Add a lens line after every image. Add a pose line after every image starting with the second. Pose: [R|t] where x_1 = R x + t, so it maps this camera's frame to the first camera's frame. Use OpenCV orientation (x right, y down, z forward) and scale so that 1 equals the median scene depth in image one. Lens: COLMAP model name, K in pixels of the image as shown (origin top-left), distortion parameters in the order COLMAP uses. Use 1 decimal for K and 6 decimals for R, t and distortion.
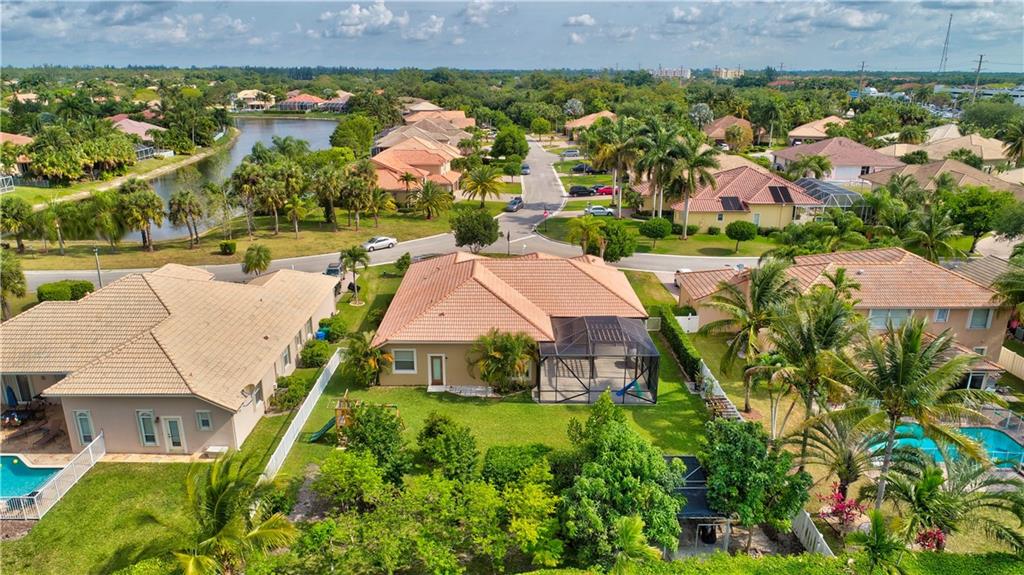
lens RADIAL K [[678.5, 0, 512.0], [0, 678.5, 287.5], [0, 0, 1]] dist [-0.004084, -0.002674]
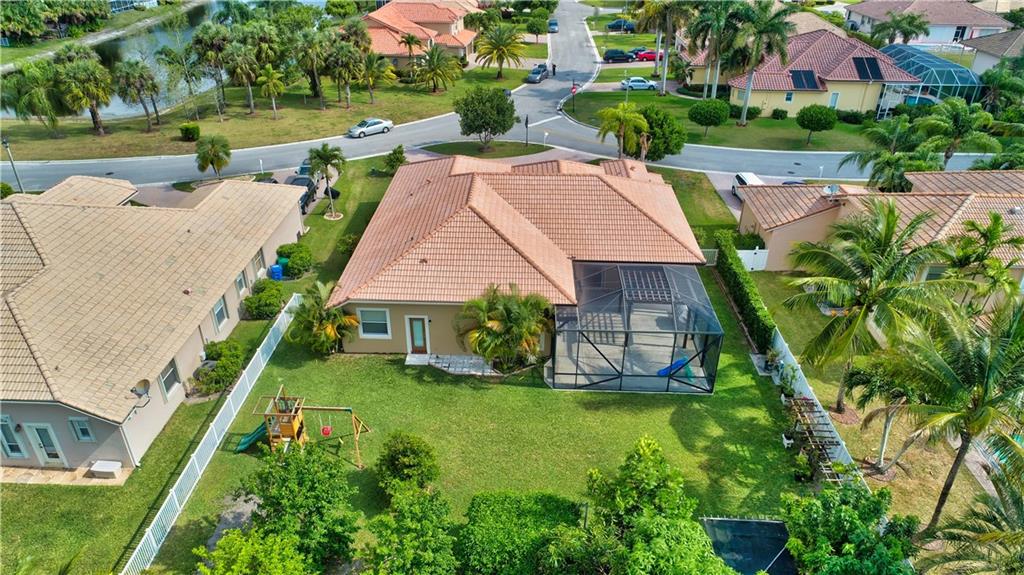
lens RADIAL K [[678.5, 0, 512.0], [0, 678.5, 287.5], [0, 0, 1]] dist [-0.004084, -0.002674]
pose [[0.999111, 0.020598, -0.036773, 0.011283], [-0.012539, 0.978207, 0.207254, -0.050251], [0.040241, -0.206608, 0.977596, 0.164982]]
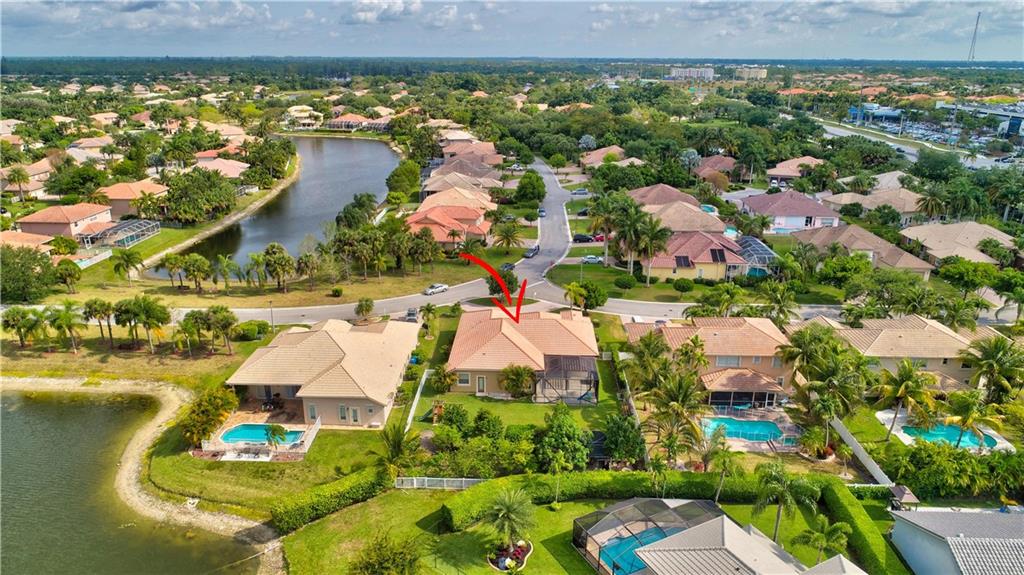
lens RADIAL K [[678.5, 0, 512.0], [0, 678.5, 287.5], [0, 0, 1]] dist [-0.004084, -0.002674]
pose [[0.999240, 0.013840, -0.036449, 0.021904], [-0.013156, 0.999734, 0.018922, -0.103891], [0.036701, -0.018428, 0.999156, -0.490761]]
